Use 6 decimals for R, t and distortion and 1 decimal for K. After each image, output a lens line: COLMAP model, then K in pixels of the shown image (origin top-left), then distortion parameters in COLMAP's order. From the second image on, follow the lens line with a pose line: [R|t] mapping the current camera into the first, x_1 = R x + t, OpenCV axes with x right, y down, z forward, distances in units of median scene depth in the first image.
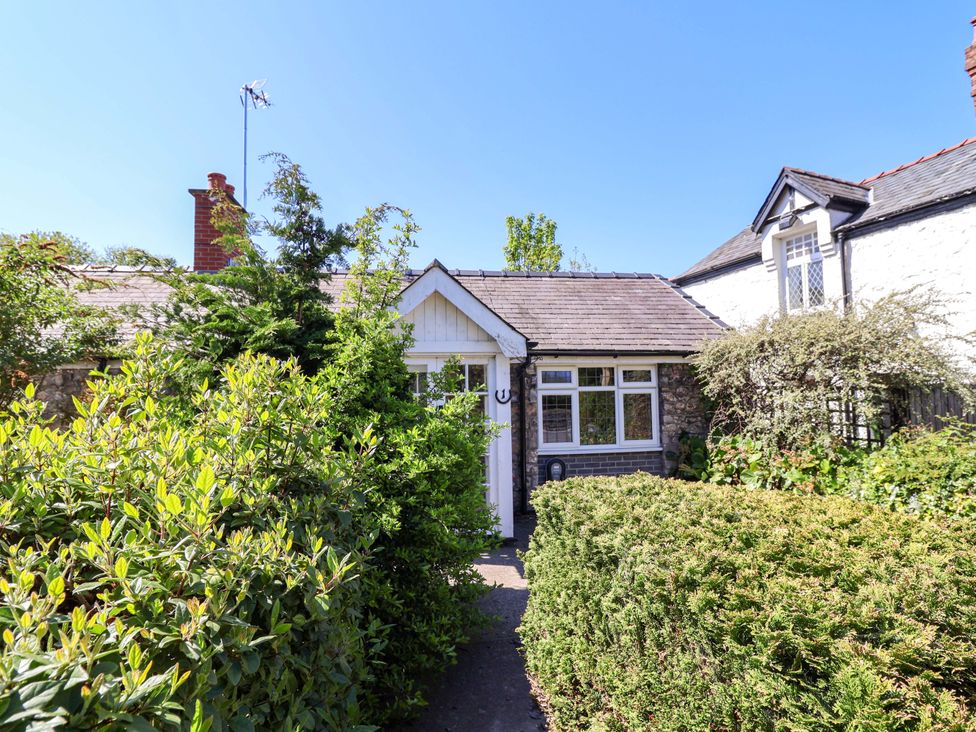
lens RADIAL K [[510.8, 0, 486.8], [0, 510.8, 363.3], [0, 0, 1]] dist [0.002908, -0.016019]
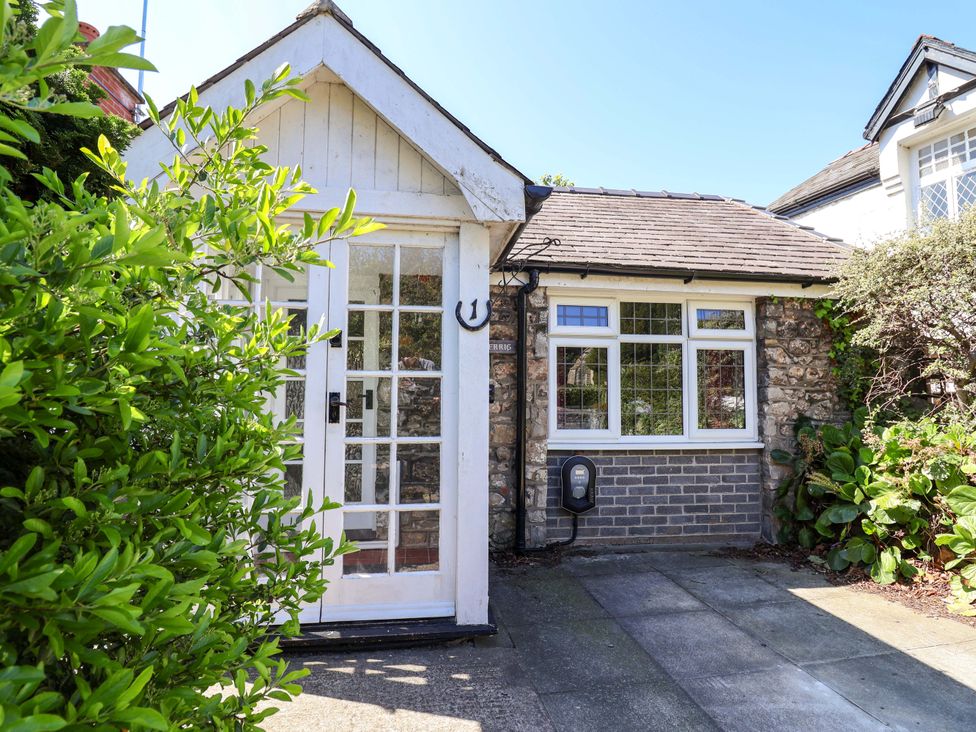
lens RADIAL K [[510.8, 0, 486.8], [0, 510.8, 363.3], [0, 0, 1]] dist [0.002908, -0.016019]
pose [[0.999408, 0.022590, -0.025937, 0.043513], [-0.022698, 0.999735, -0.003878, 0.083675], [0.025842, 0.004465, 0.999656, 0.412113]]
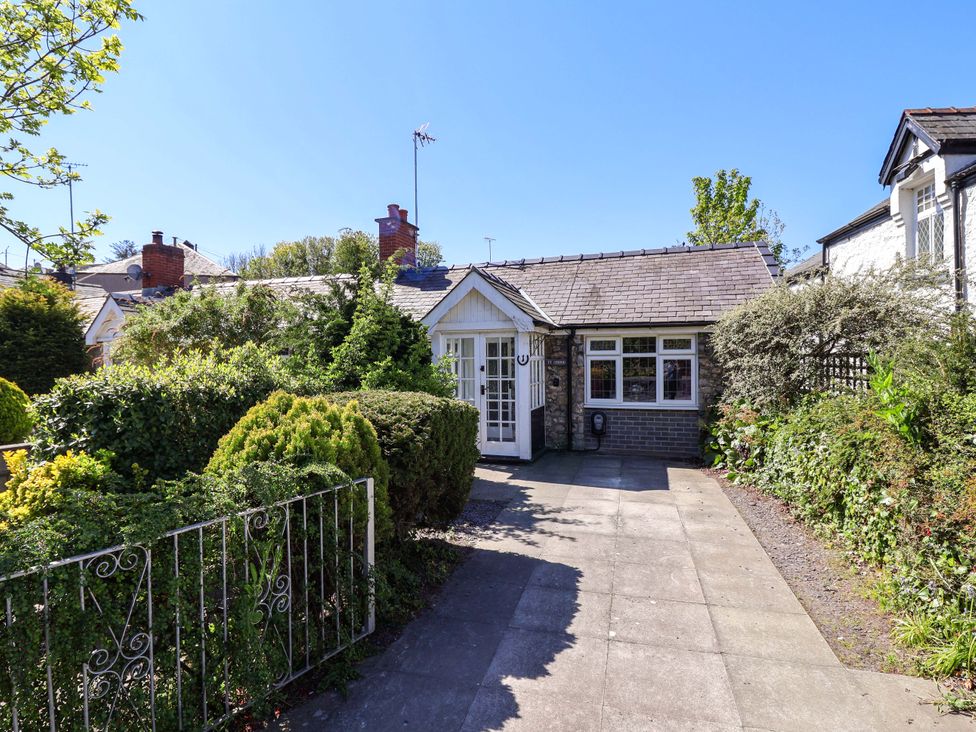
lens RADIAL K [[519.1, 0, 479.4], [0, 519.1, 366.0], [0, 0, 1]] dist [0.000618, -0.016626]
pose [[0.879440, 0.013231, -0.475826, 0.459169], [0.019527, 0.997769, 0.063835, -0.008882], [0.475609, -0.065431, 0.877220, -0.229774]]
